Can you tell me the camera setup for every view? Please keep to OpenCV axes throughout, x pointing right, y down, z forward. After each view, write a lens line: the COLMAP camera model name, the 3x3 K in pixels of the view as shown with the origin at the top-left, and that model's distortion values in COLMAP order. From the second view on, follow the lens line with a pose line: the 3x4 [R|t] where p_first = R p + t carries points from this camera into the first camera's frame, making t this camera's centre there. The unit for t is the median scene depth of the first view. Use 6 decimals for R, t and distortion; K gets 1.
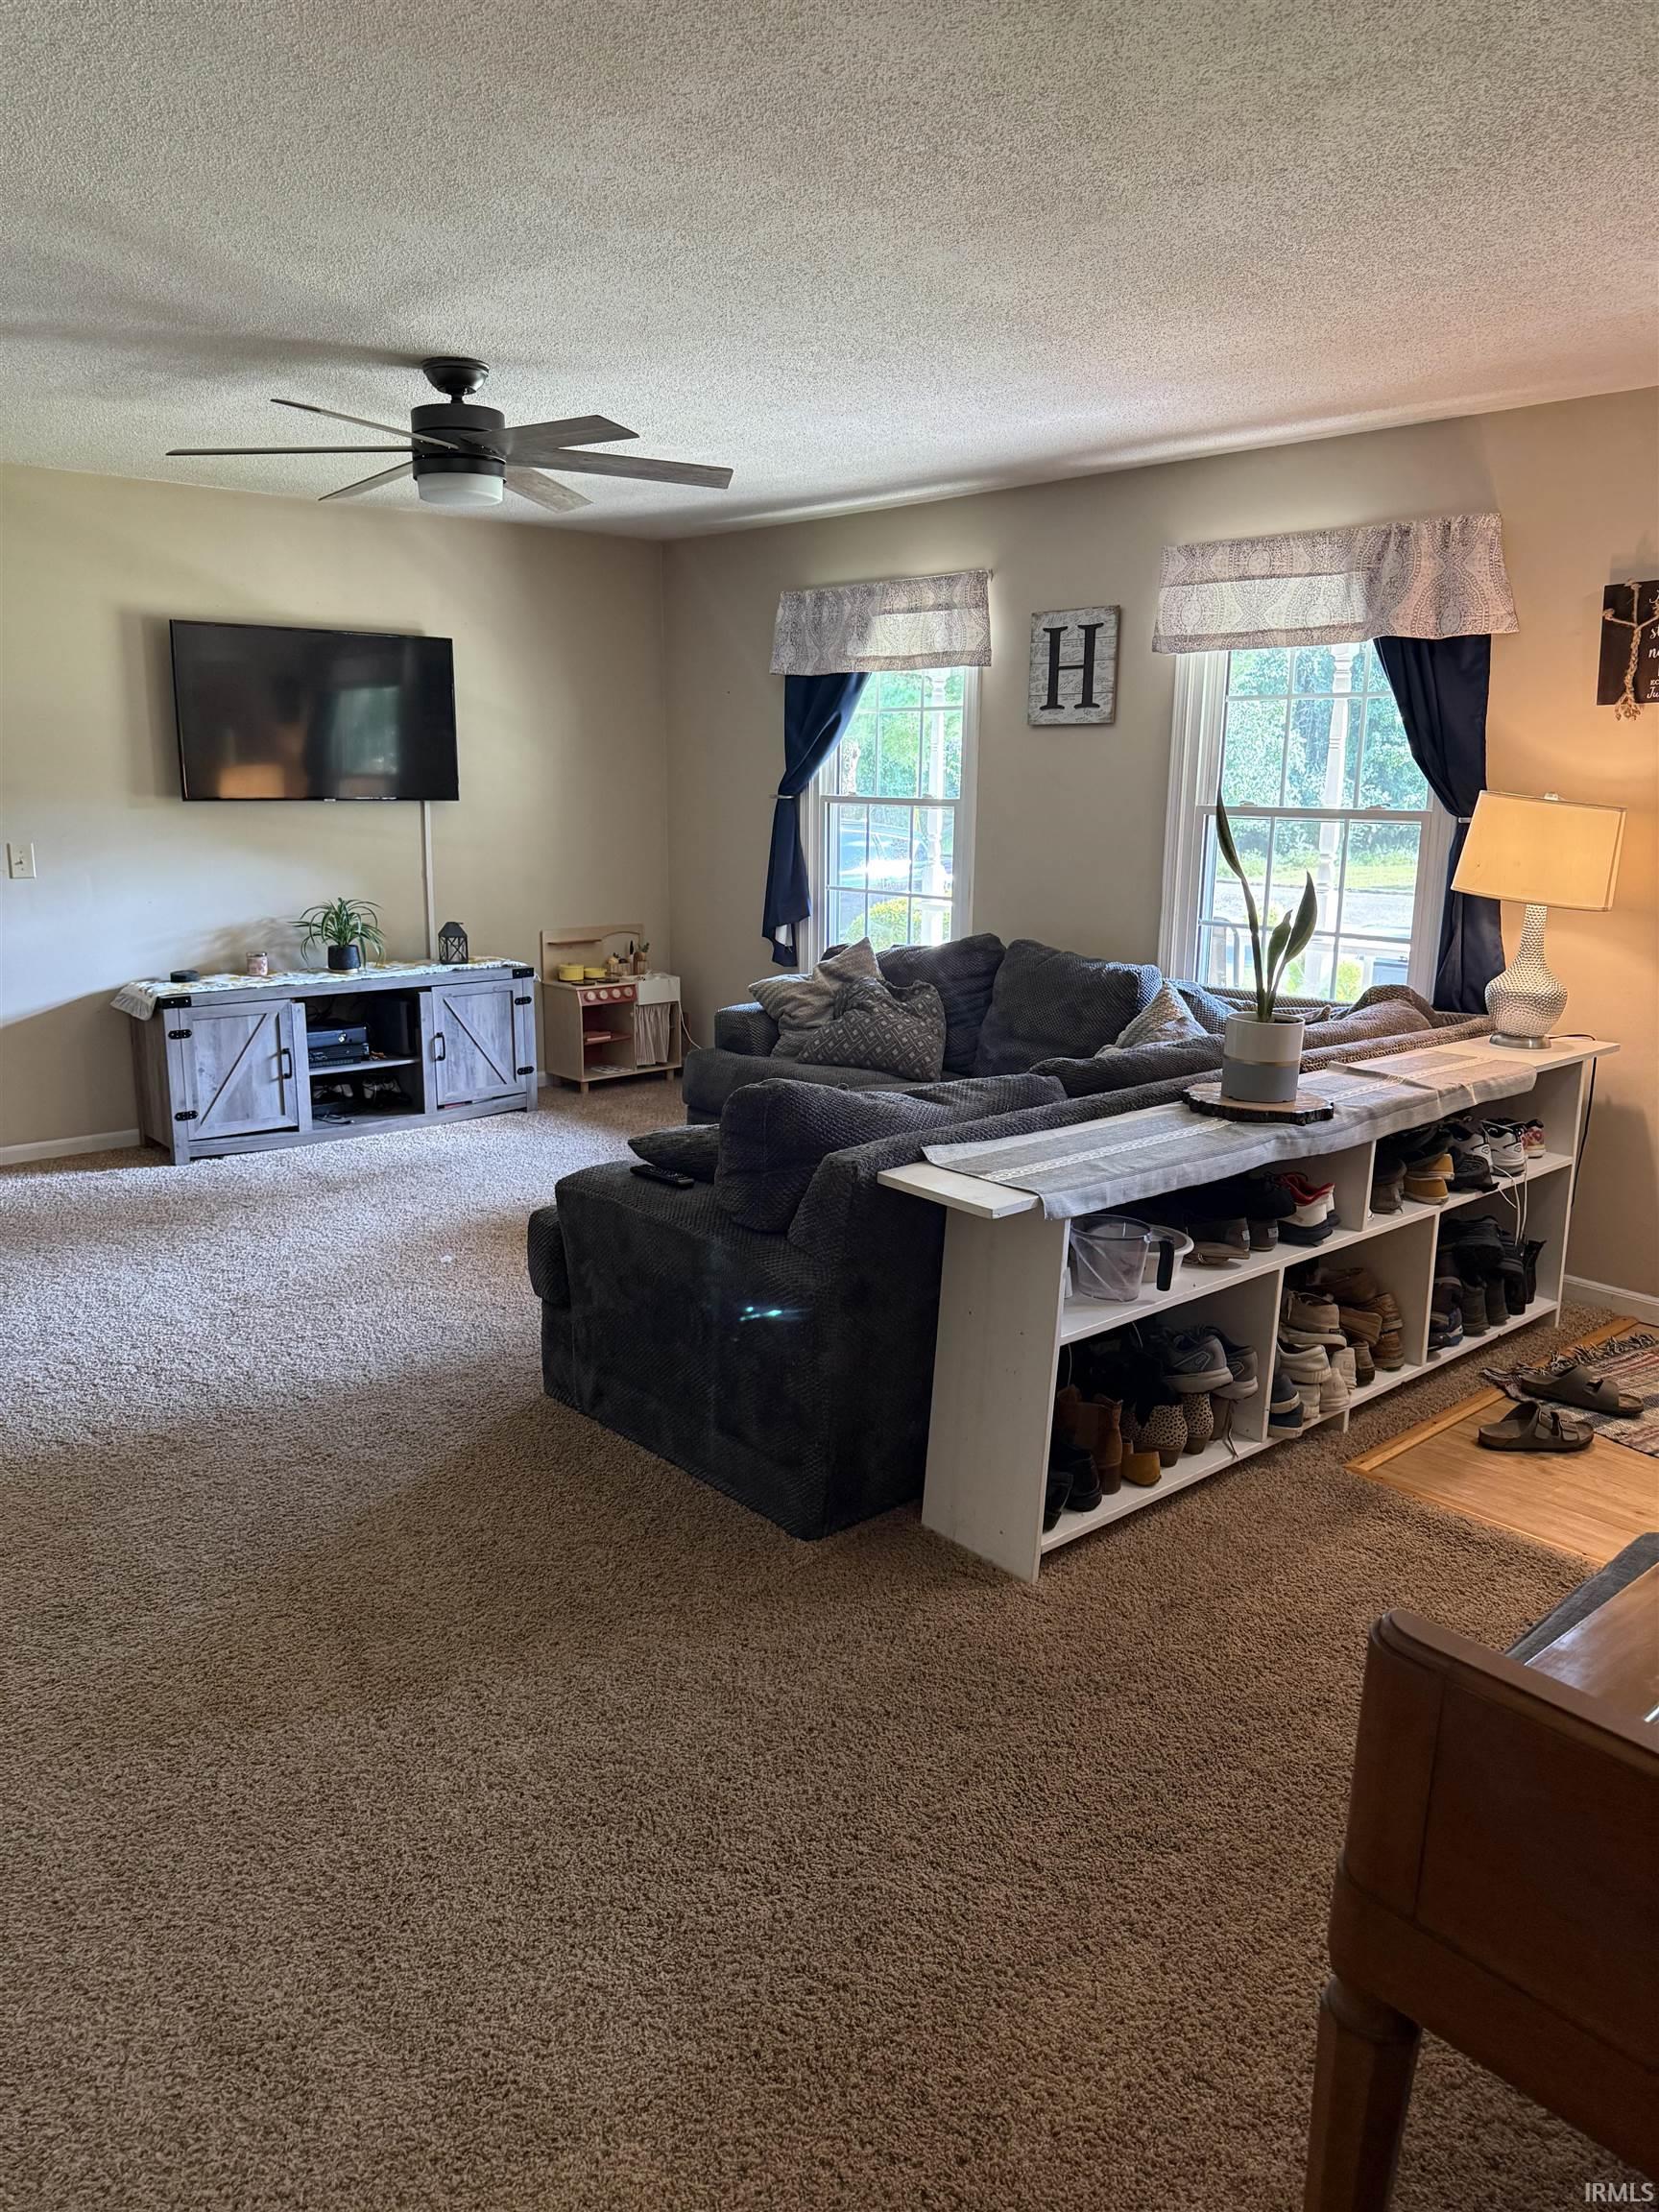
lens RADIAL K [[1573.9, 0, 829.5], [0, 1573.9, 1106.0], [0, 0, 1]] dist [0.011638, -0.010056]
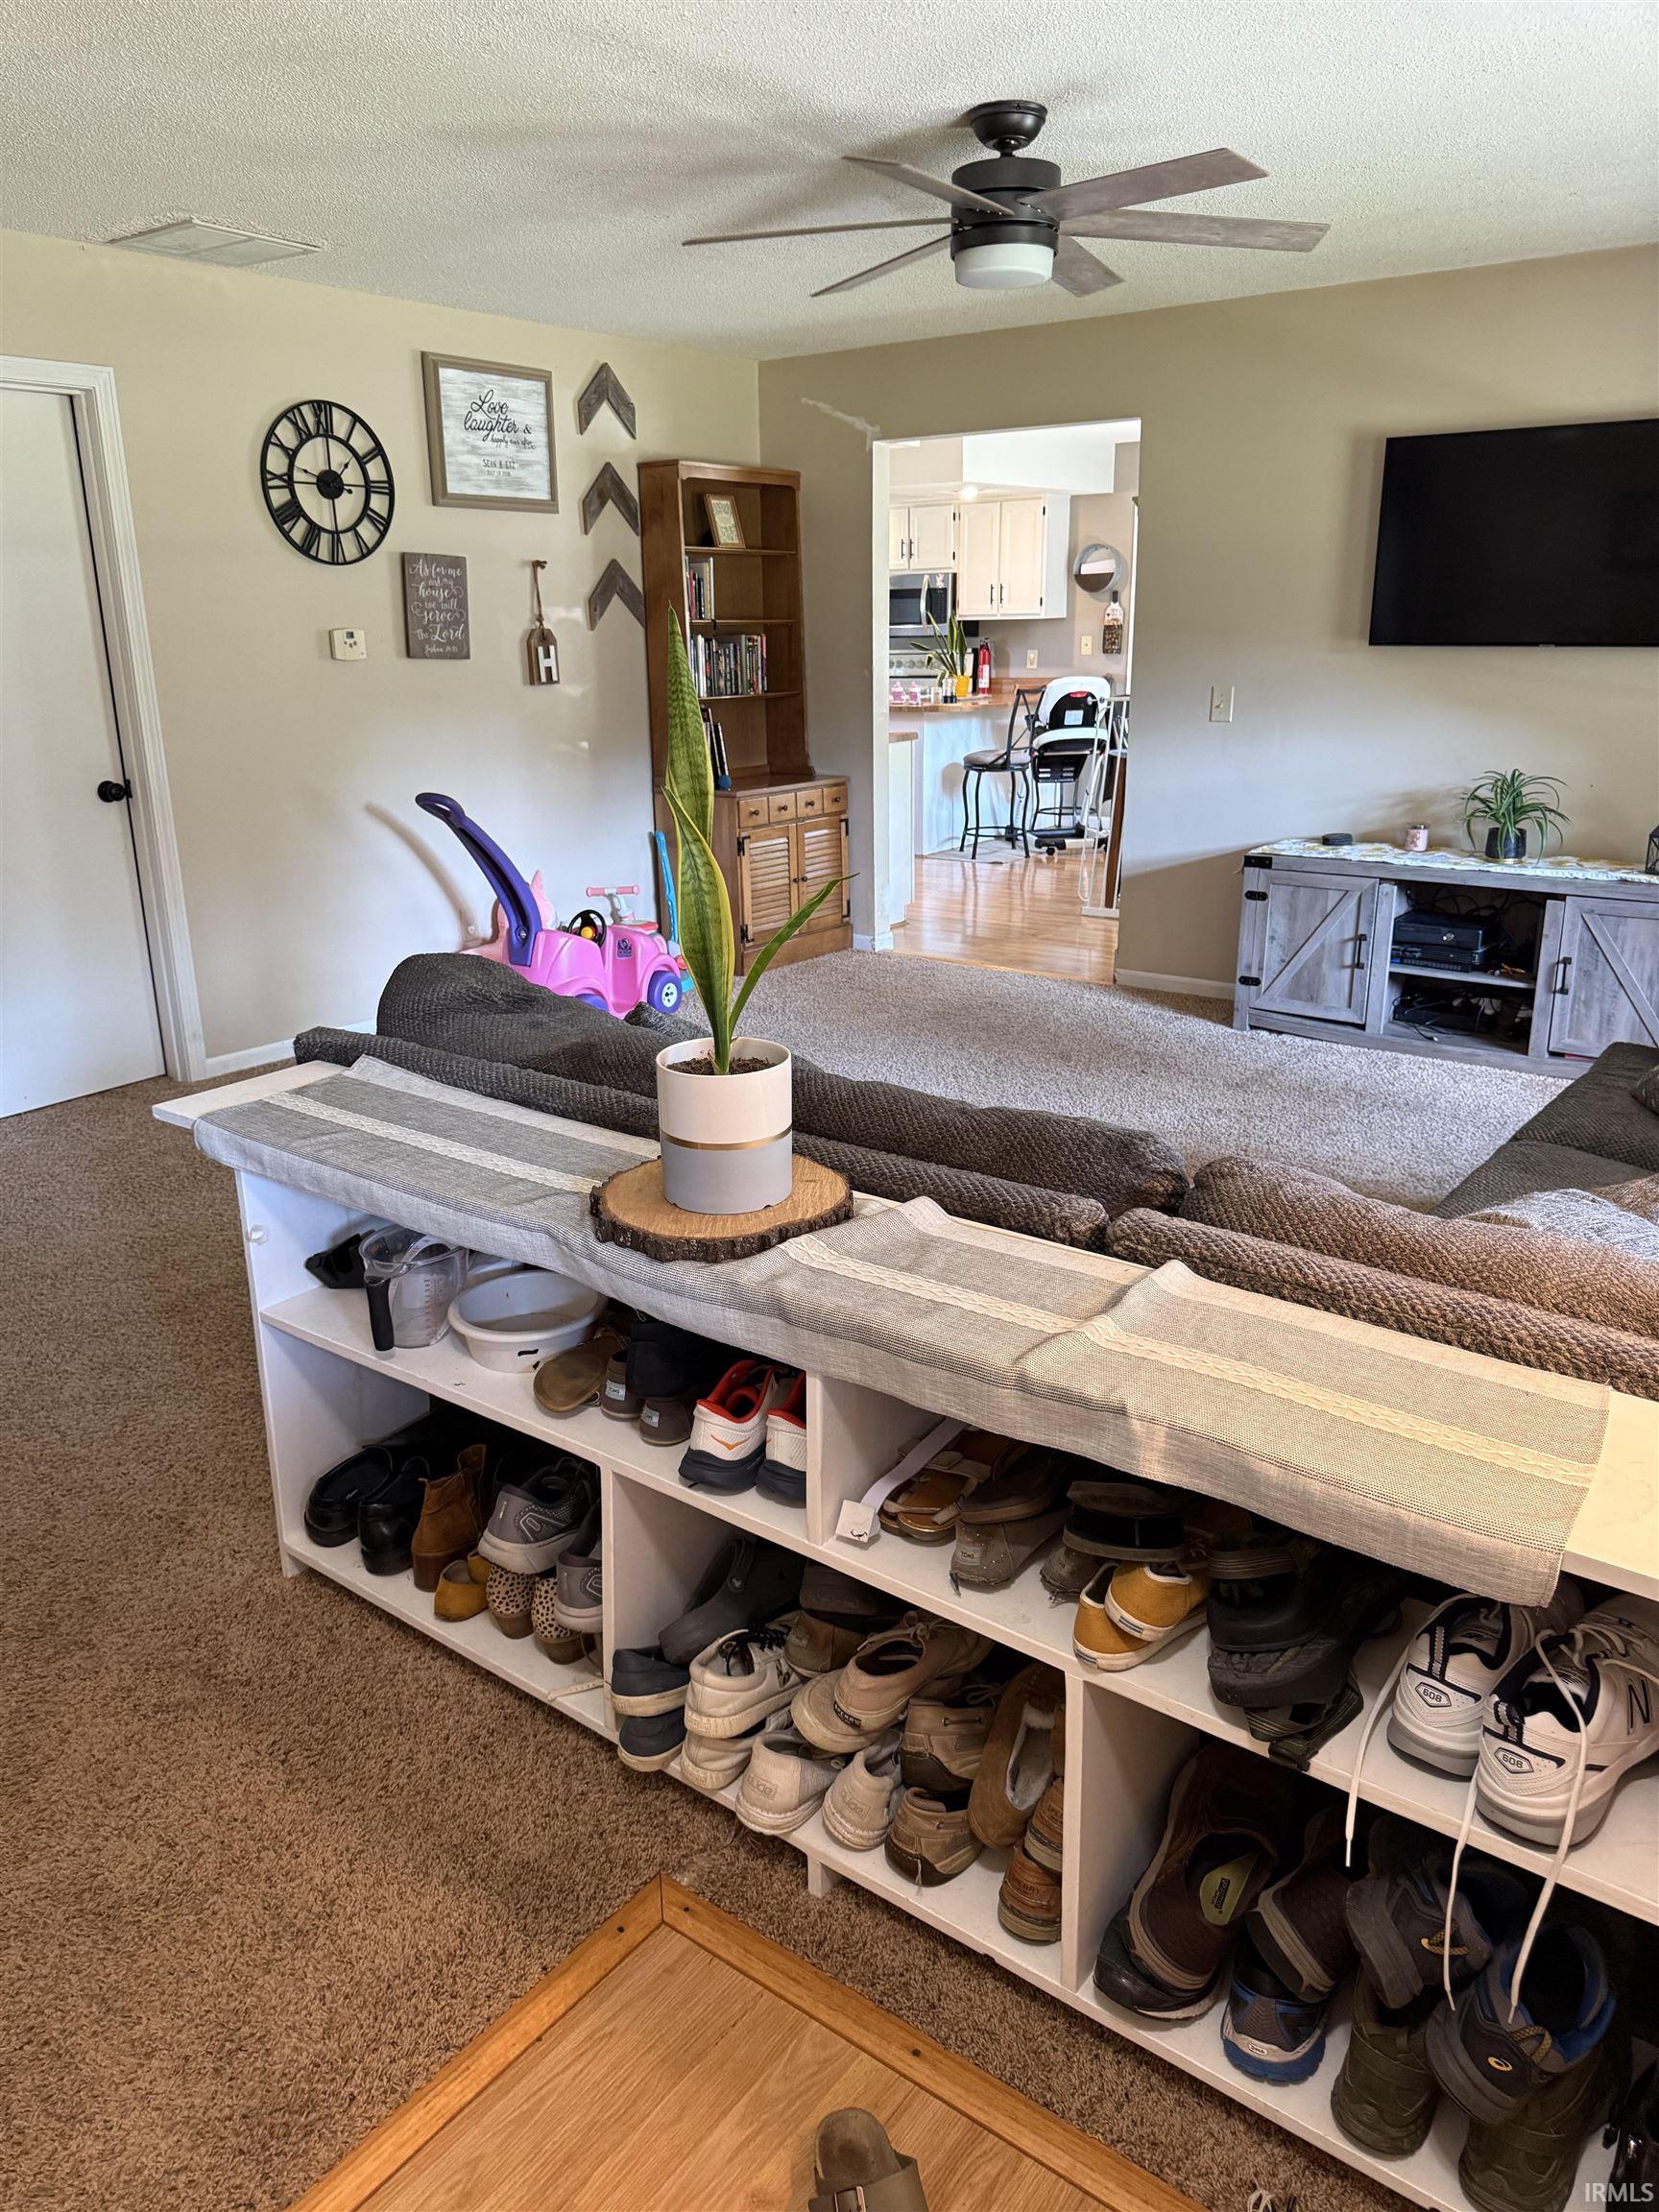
lens RADIAL K [[1573.9, 0, 829.5], [0, 1573.9, 1106.0], [0, 0, 1]] dist [0.011638, -0.010056]
pose [[0.180383, 0.275349, -0.944270, 0.458821], [-0.192445, 0.951343, 0.240649, -0.100105], [0.964586, 0.138311, 0.224596, 0.533766]]
